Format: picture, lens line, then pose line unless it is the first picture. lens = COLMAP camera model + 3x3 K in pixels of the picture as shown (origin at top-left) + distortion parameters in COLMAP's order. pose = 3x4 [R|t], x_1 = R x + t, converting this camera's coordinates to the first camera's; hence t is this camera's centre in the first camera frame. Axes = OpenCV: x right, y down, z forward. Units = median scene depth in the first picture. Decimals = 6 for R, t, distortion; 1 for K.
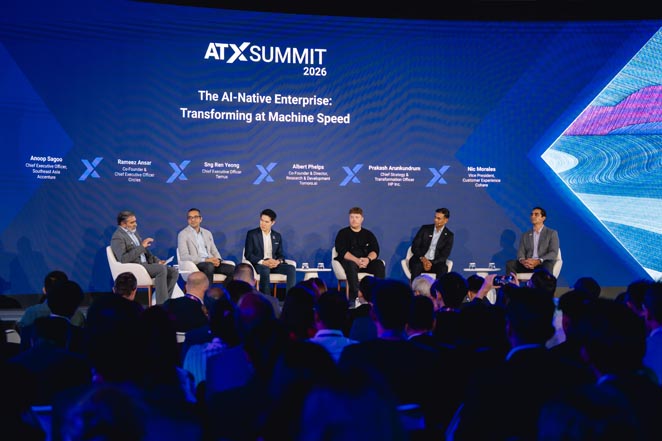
lens RADIAL K [[1326.6, 0, 323.2], [0, 1326.6, 235.5], [0, 0, 1]] dist [-0.009376, 0.000000]
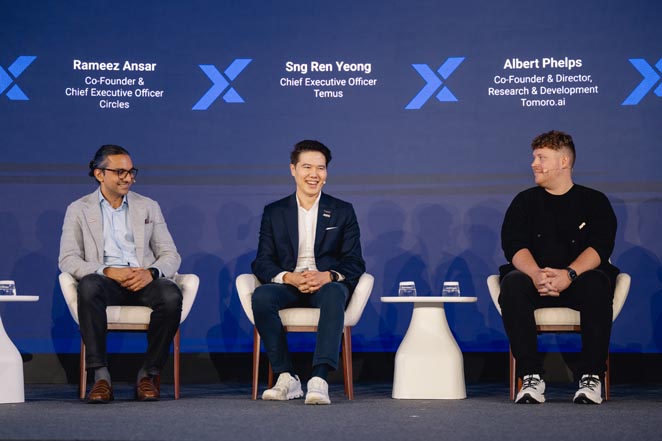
lens RADIAL K [[1593.4, 0, 341.1], [0, 1593.4, 155.4], [0, 0, 1]] dist [-0.025783, 0.000000]
pose [[0.889024, -0.046955, -0.455447, 0.164216], [0.001493, 0.995020, -0.099669, 0.027890], [0.457859, 0.087928, 0.884666, 0.542688]]
